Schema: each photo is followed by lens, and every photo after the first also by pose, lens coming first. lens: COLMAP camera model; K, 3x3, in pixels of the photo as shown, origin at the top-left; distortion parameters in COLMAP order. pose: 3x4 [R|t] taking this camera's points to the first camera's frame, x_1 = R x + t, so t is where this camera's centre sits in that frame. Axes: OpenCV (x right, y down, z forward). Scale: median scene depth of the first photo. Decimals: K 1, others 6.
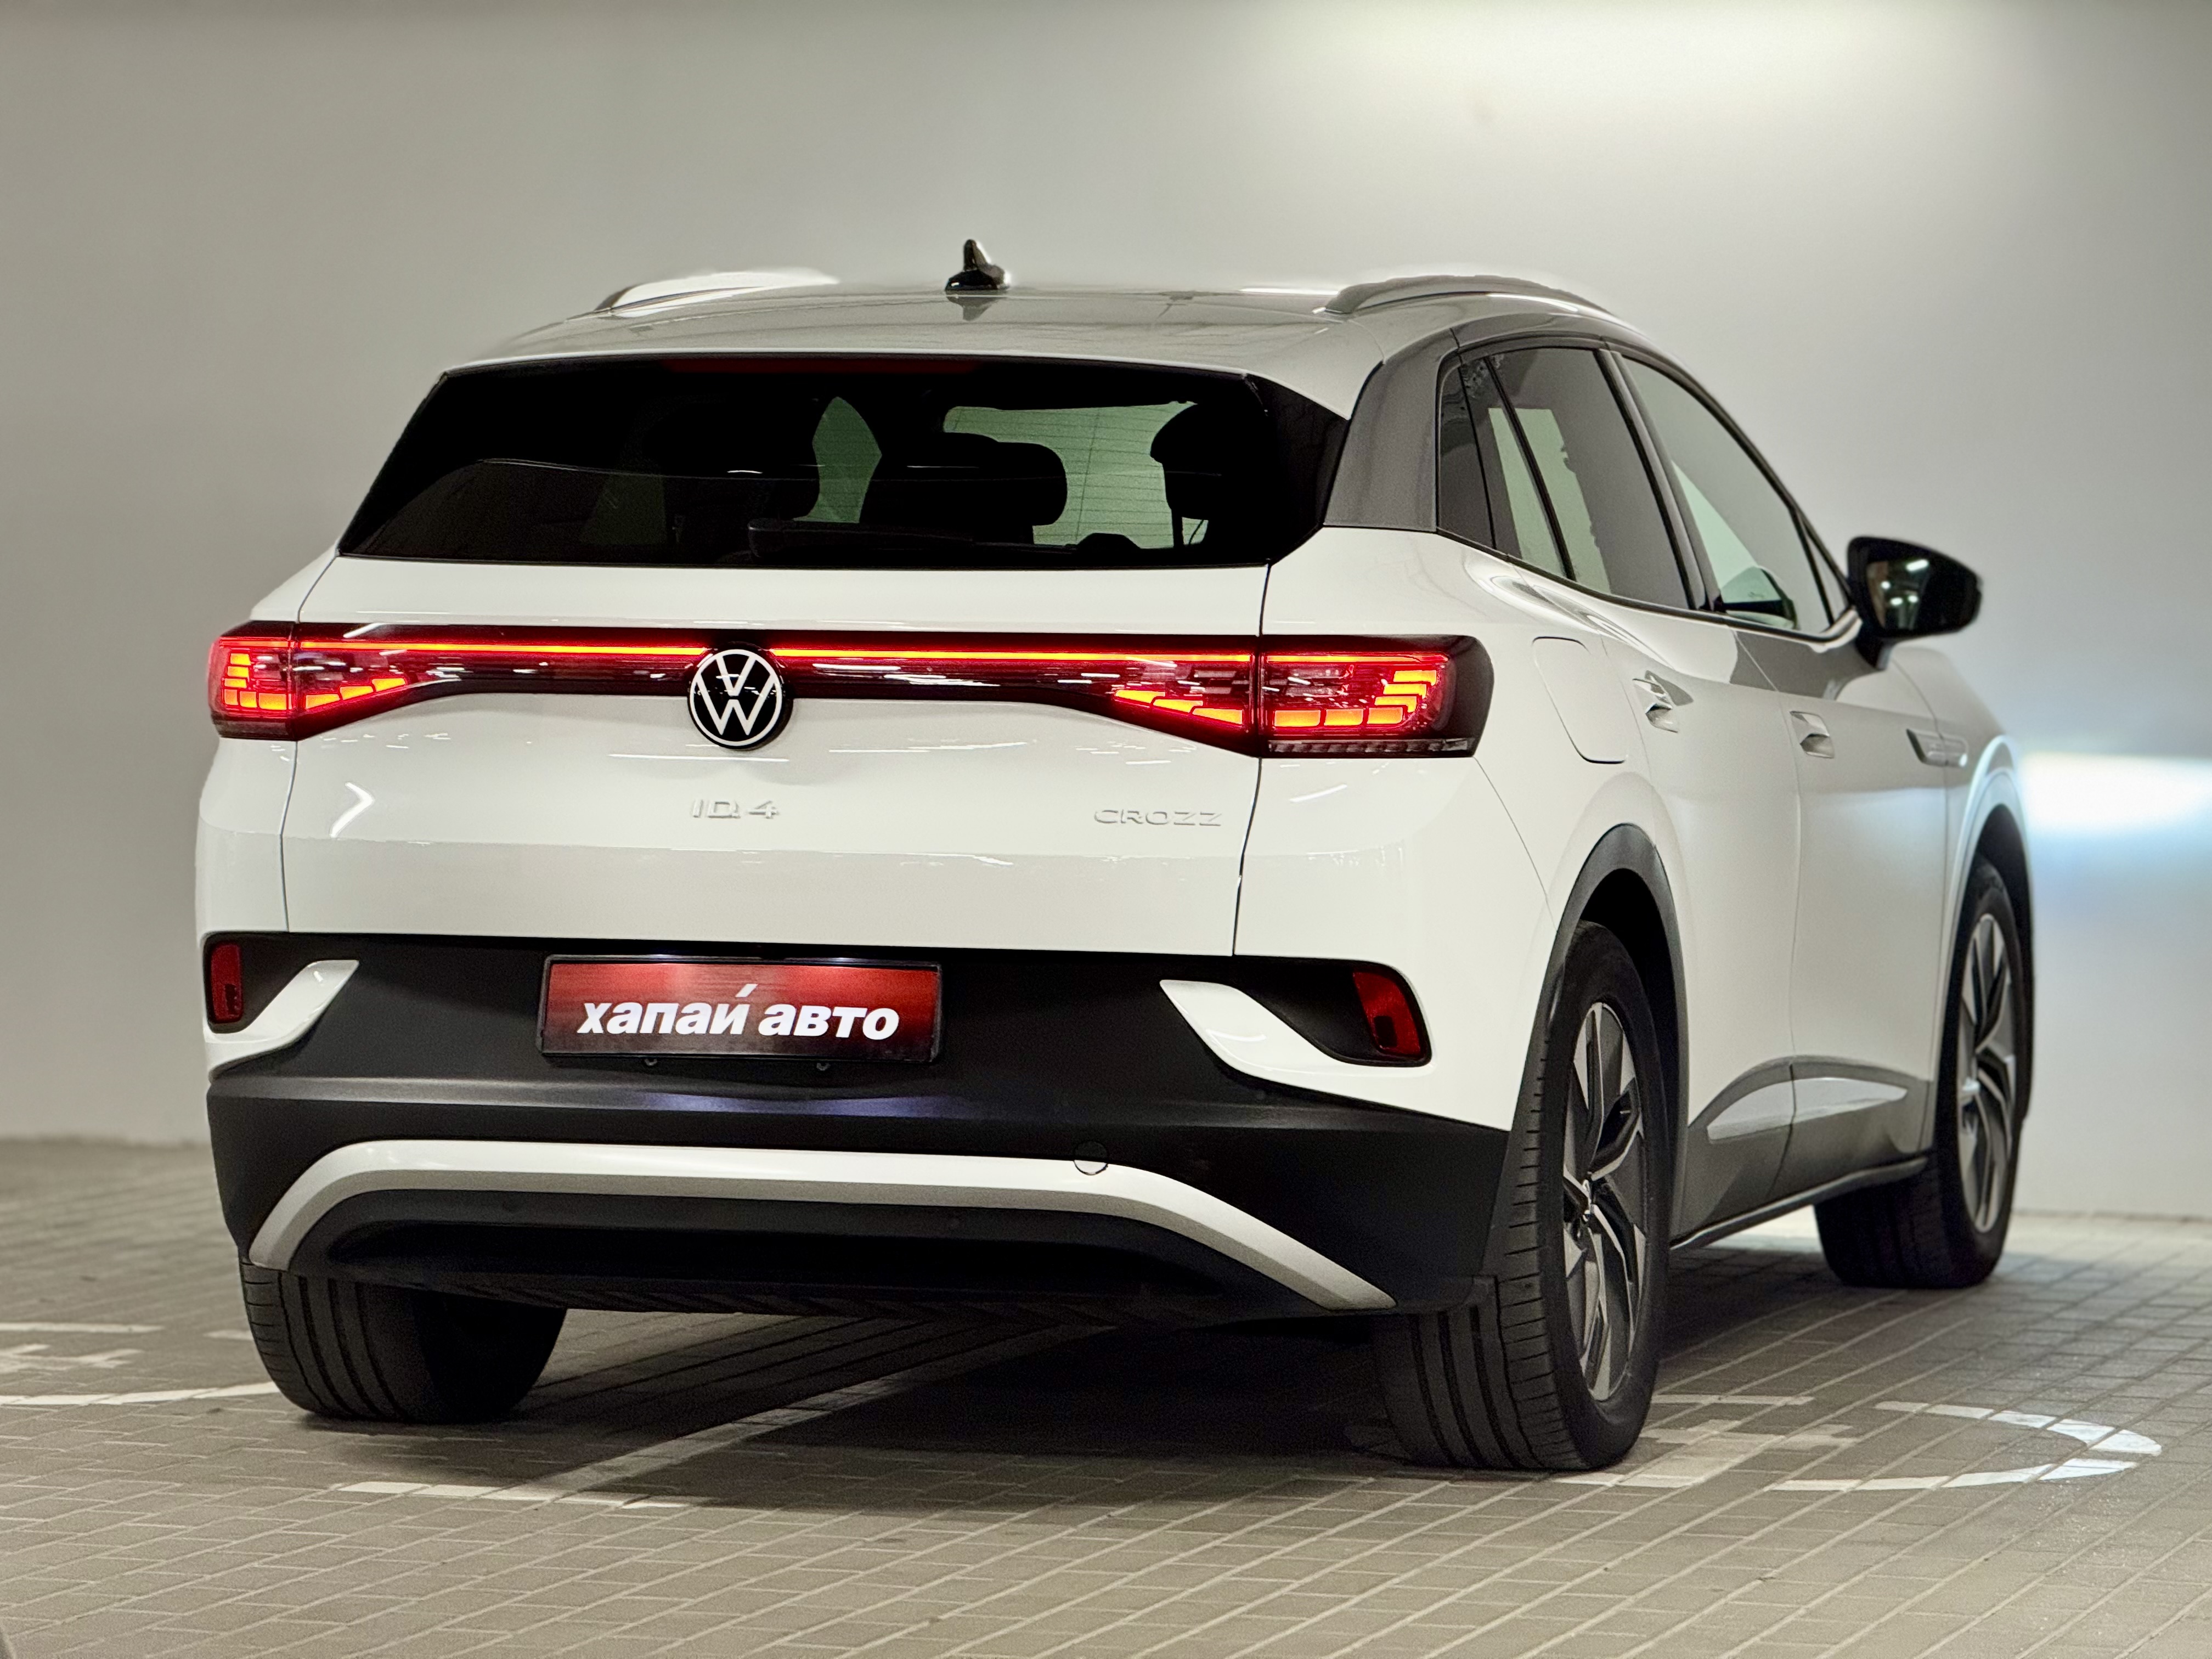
lens RADIAL K [[7606.3, 0, 1106.0], [0, 7606.3, 829.5], [0, 0, 1]] dist [0.226365, -2.804408]
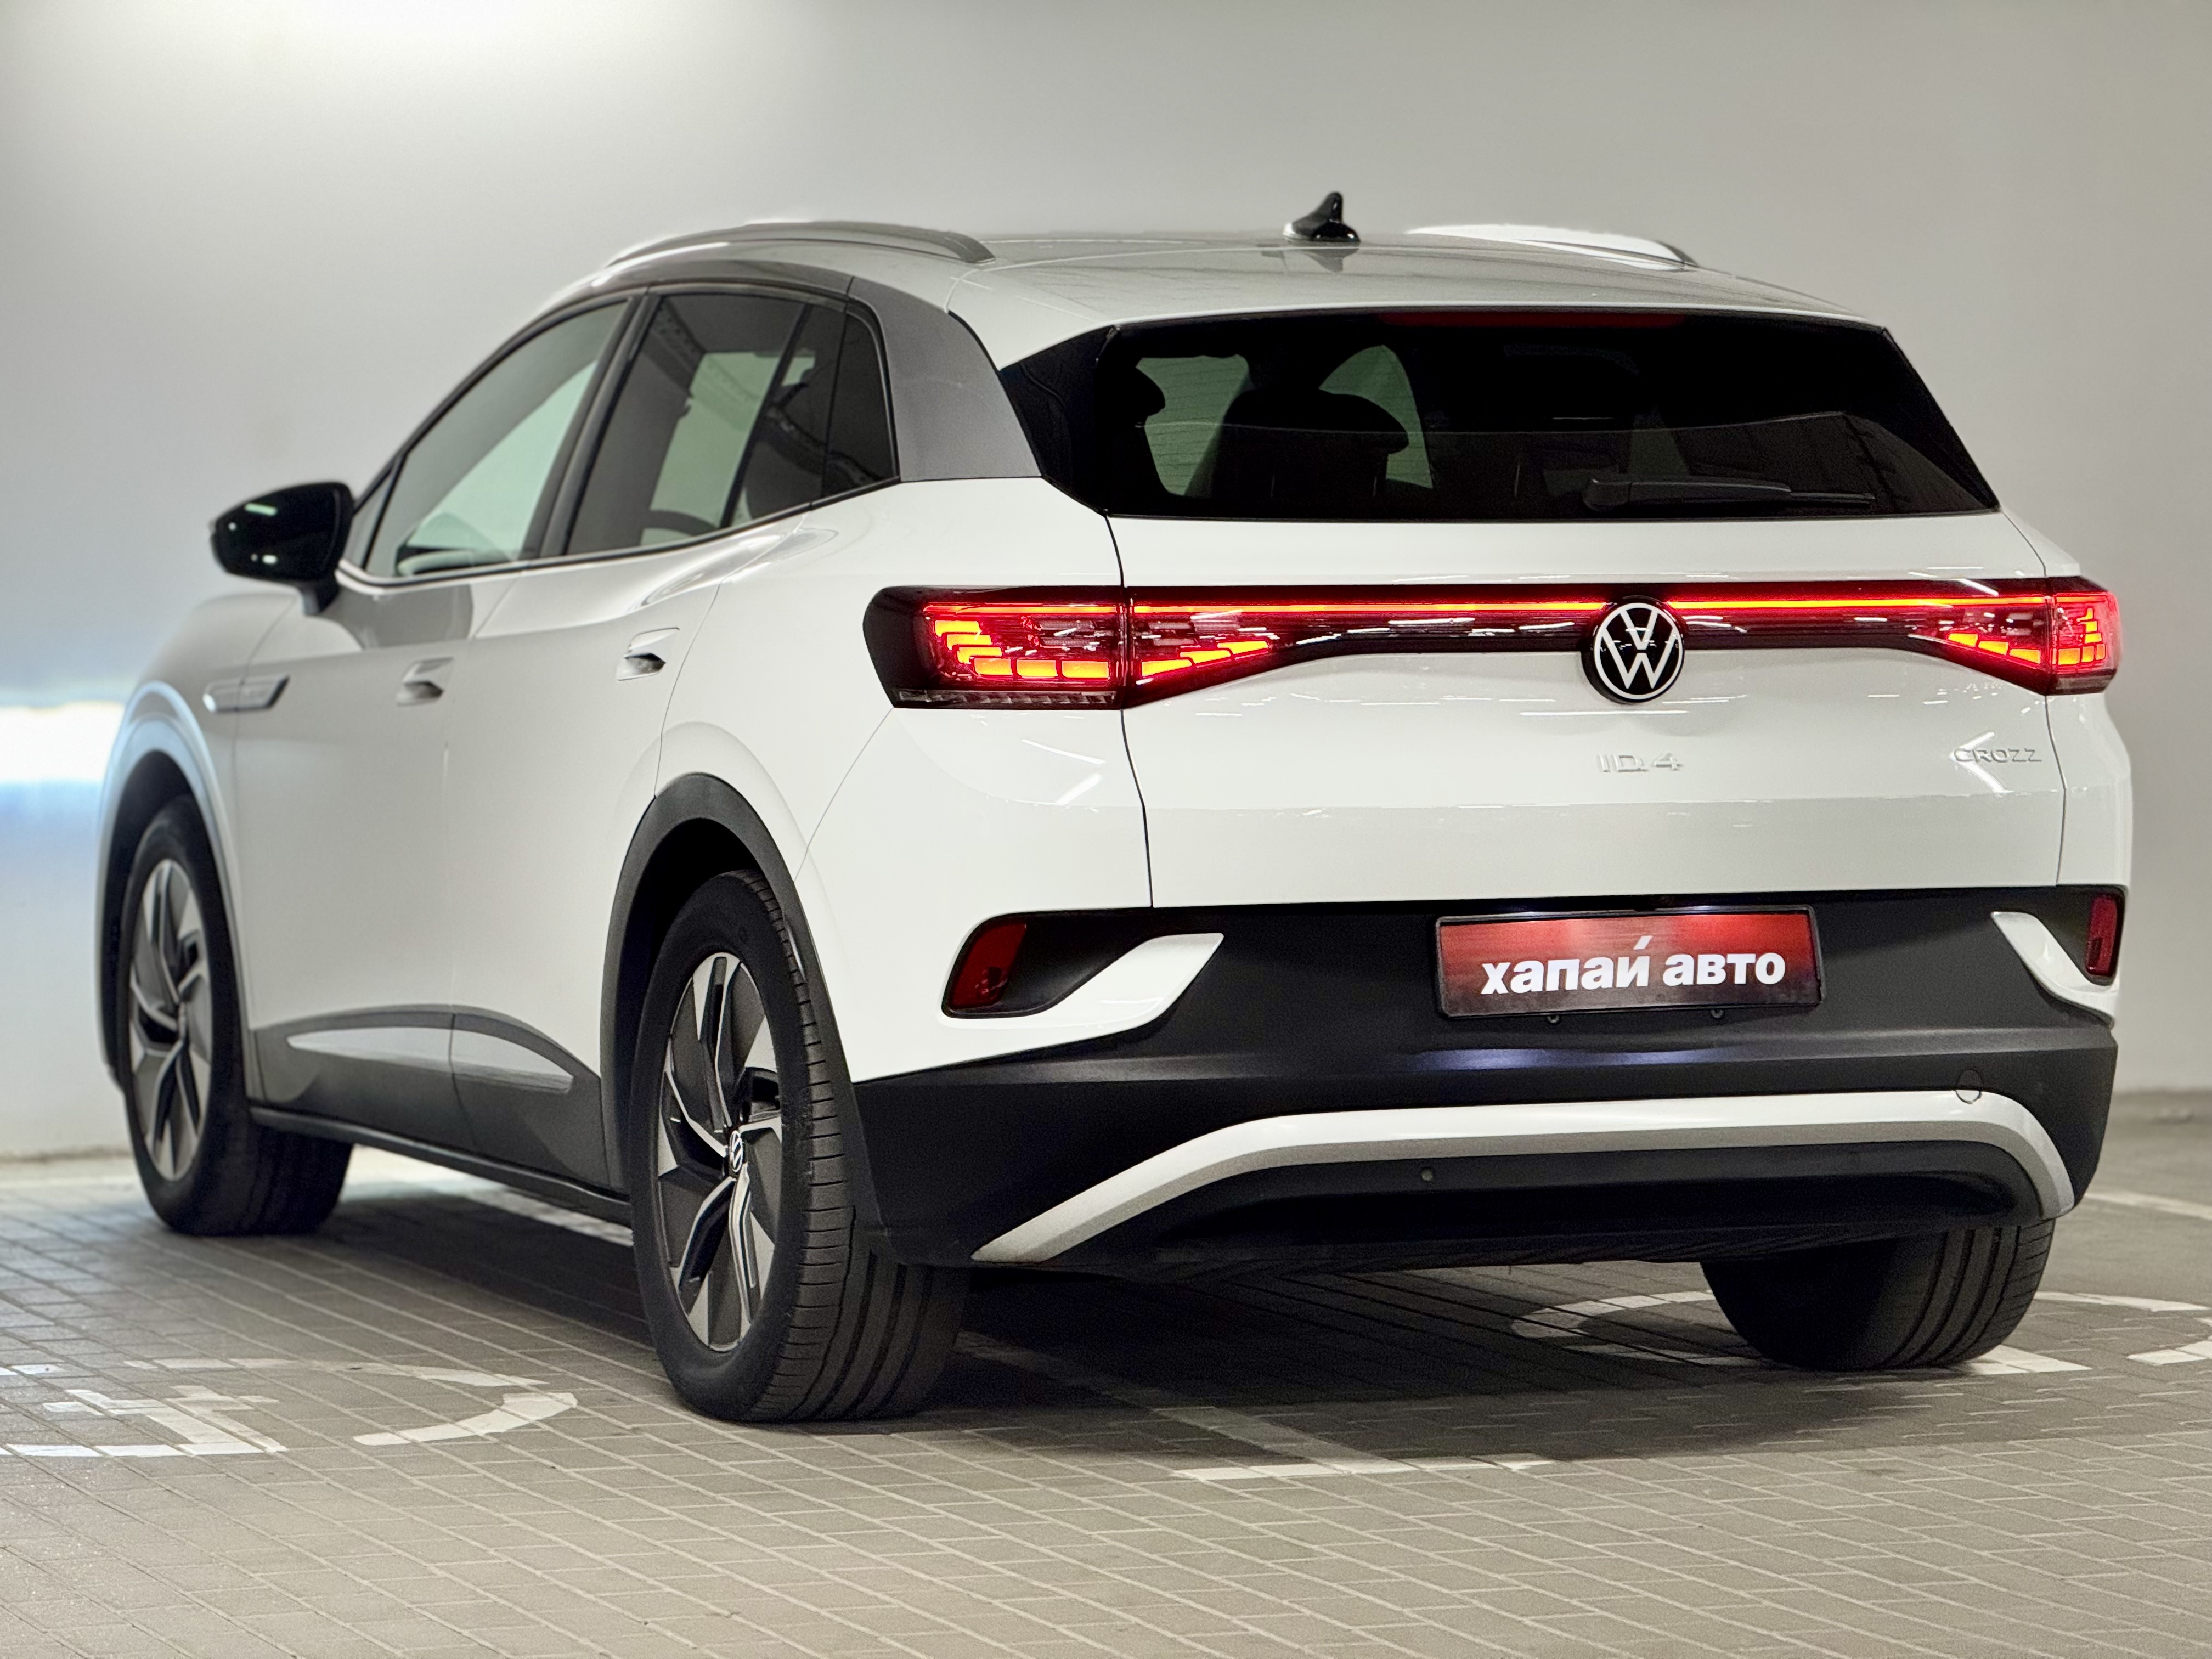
lens RADIAL K [[7606.3, 0, 1106.0], [0, 7606.3, 829.5], [0, 0, 1]] dist [0.226365, -2.804408]
pose [[0.791099, -0.038953, 0.610446, -0.715792], [0.034259, 0.999225, 0.019364, -0.015620], [-0.610728, 0.005594, 0.791821, 0.247901]]
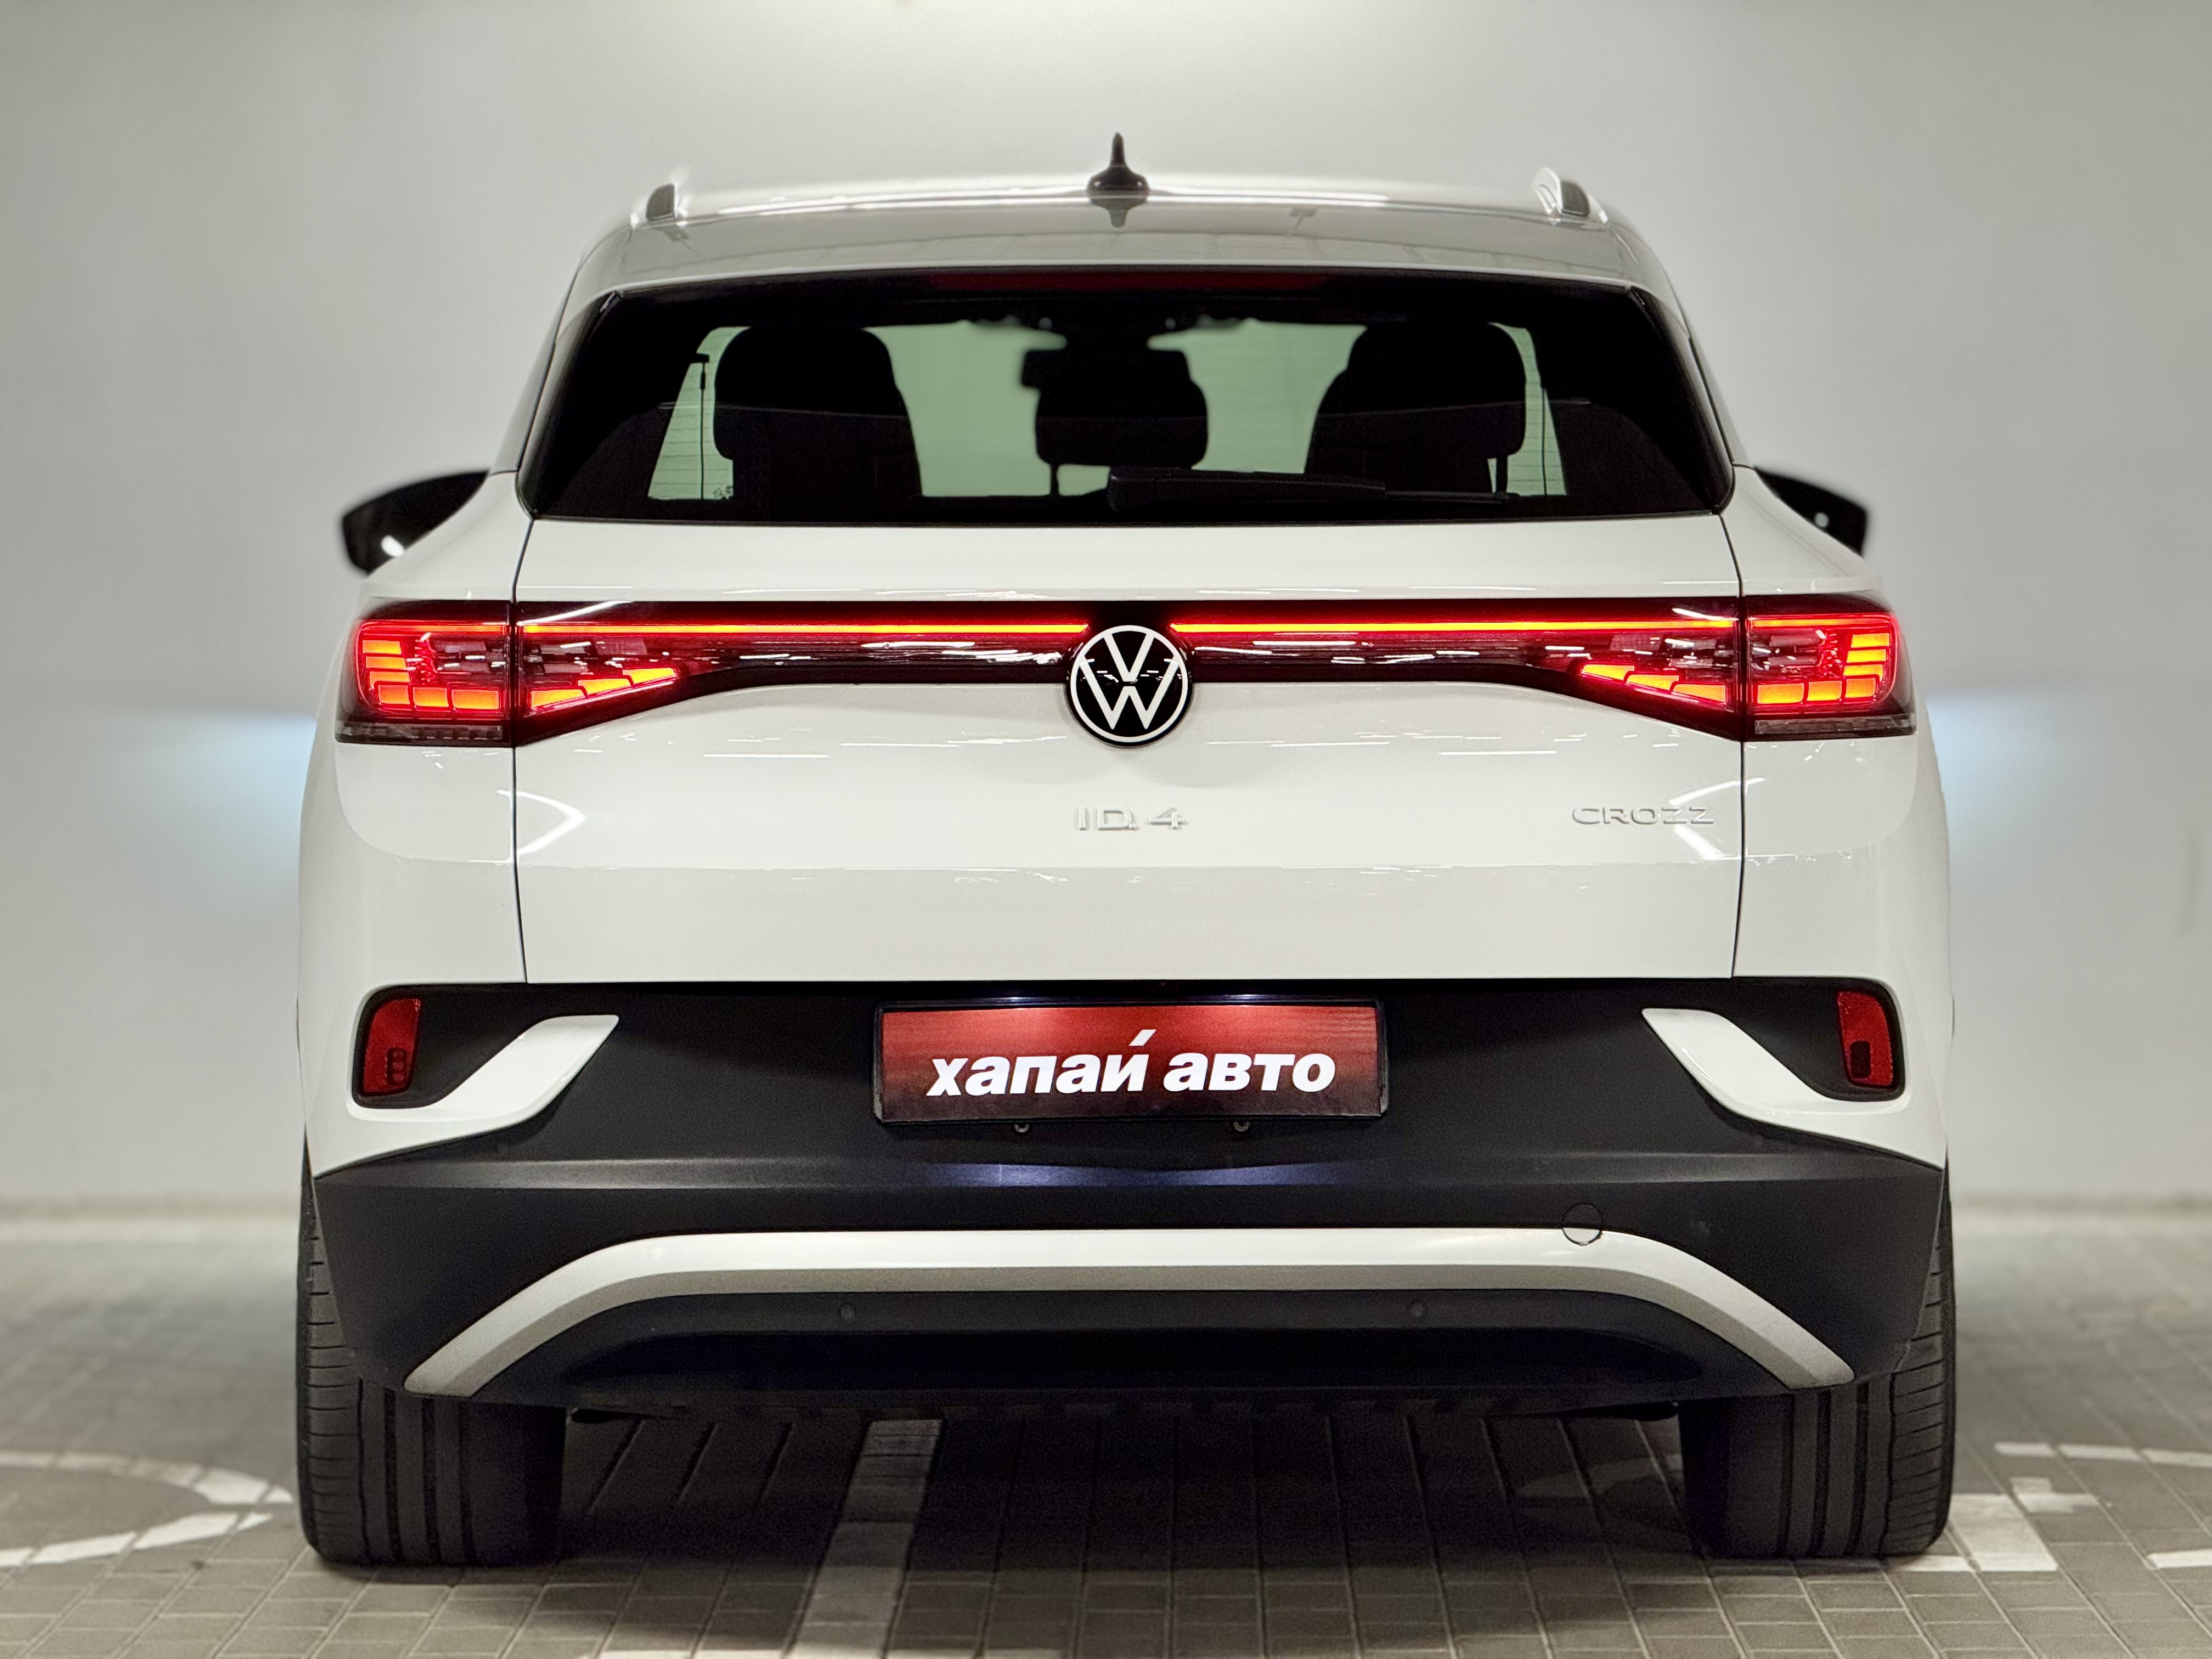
lens RADIAL K [[7606.3, 0, 1106.0], [0, 7606.3, 829.5], [0, 0, 1]] dist [0.226365, -2.804408]
pose [[0.956945, -0.027056, 0.289006, -0.289238], [0.024302, 0.999619, 0.013111, -0.012375], [-0.289251, -0.005523, 0.957237, 0.210307]]
